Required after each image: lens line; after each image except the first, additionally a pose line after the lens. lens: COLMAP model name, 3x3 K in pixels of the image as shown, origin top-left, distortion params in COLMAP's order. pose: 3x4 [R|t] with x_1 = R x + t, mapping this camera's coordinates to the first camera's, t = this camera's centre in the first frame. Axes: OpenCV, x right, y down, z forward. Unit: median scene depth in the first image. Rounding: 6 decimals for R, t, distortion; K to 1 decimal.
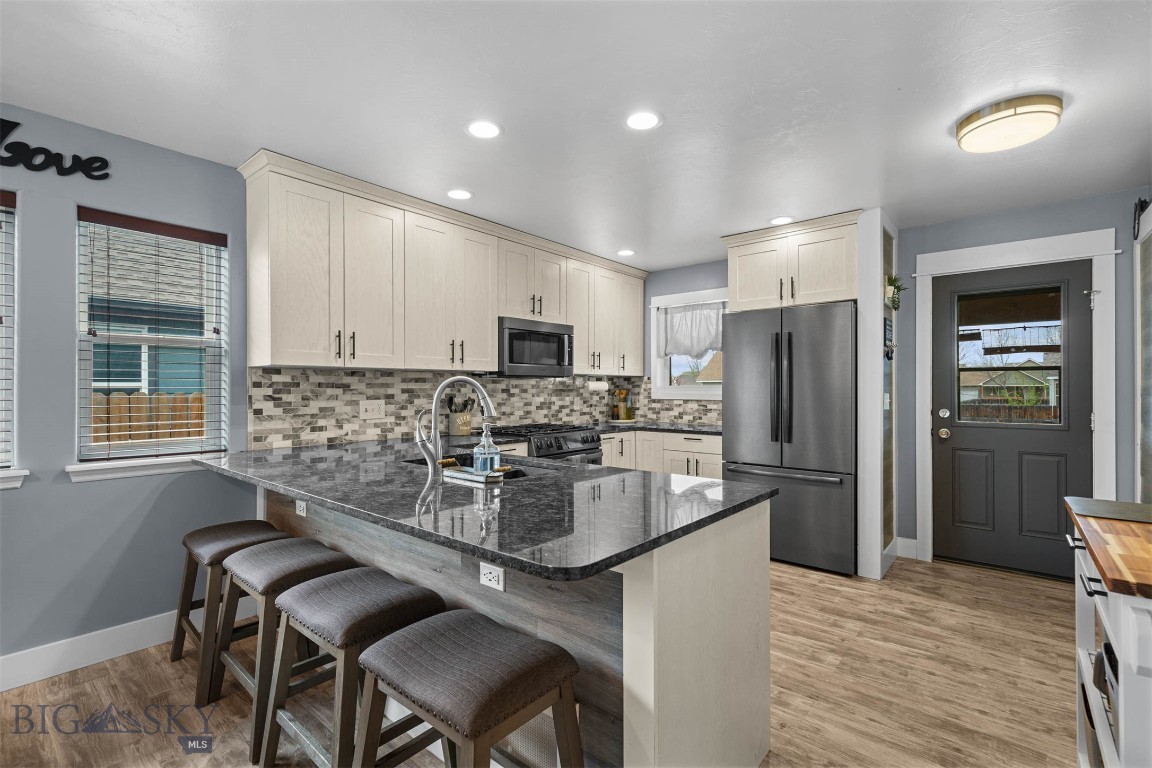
lens RADIAL K [[519.2, 0, 573.5], [0, 519.2, 386.2], [0, 0, 1]] dist [0.012274, -0.001548]
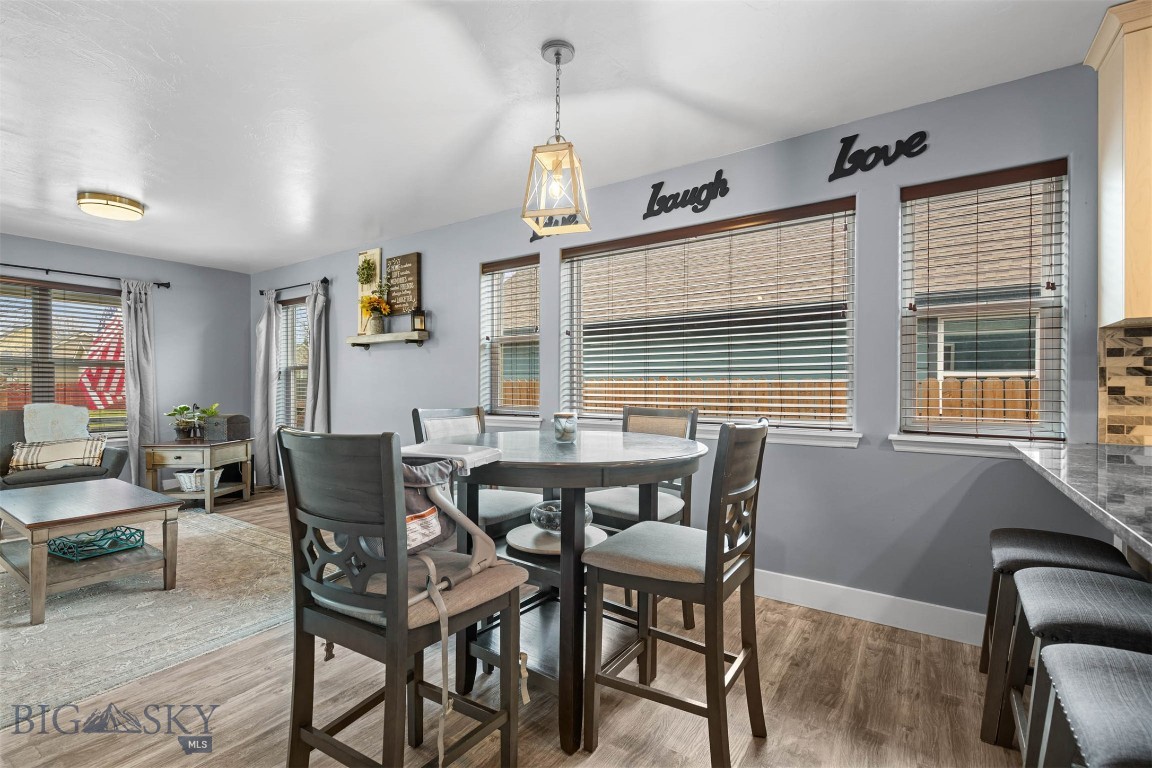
lens RADIAL K [[519.2, 0, 578.0], [0, 519.2, 386.5], [0, 0, 1]] dist [0.012274, -0.001548]
pose [[0.107431, 0.002655, -0.994209, 0.022148], [0.001042, 0.999996, 0.002783, 0.040969], [0.994212, -0.001335, 0.107428, 0.202179]]
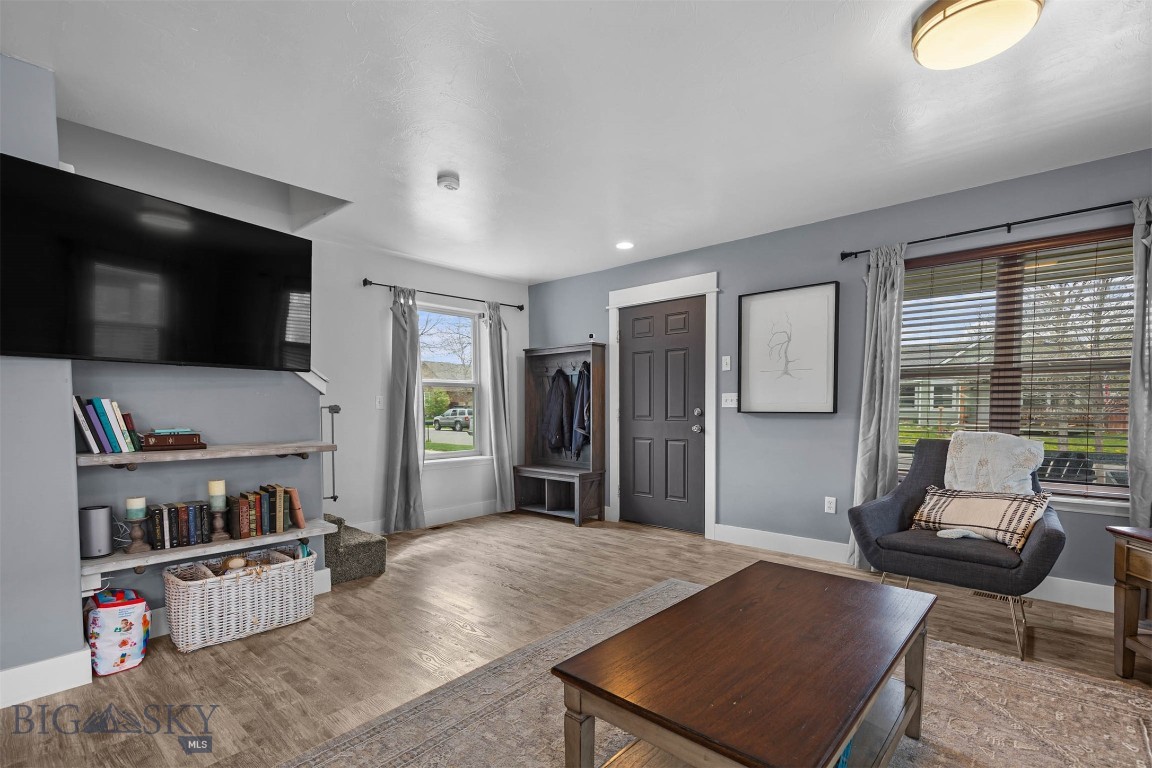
lens RADIAL K [[541.0, 0, 585.6], [0, 541.0, 427.5], [0, 0, 1]] dist [-0.000345, 0.000233]
pose [[-0.999745, -0.001361, 0.022549, -1.451756], [-0.000489, 0.999254, 0.038627, 0.048981], [-0.022585, 0.038606, -0.998999, -0.318565]]
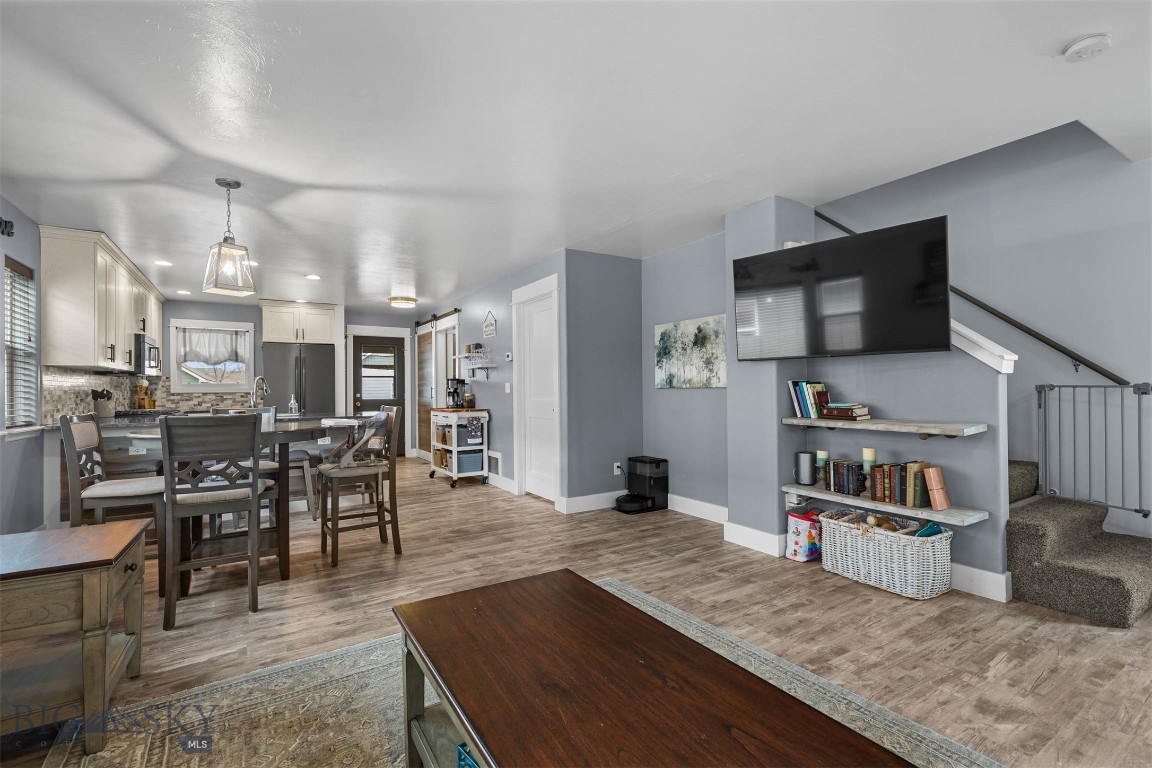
lens RADIAL K [[519.2, 0, 575.6], [0, 519.2, 384.4], [0, 0, 1]] dist [0.012274, -0.001548]
pose [[0.313031, 0.004986, 0.949730, -2.173471], [0.005707, 0.999958, -0.007131, 0.047375], [-0.949726, 0.007652, 0.312989, -1.166429]]
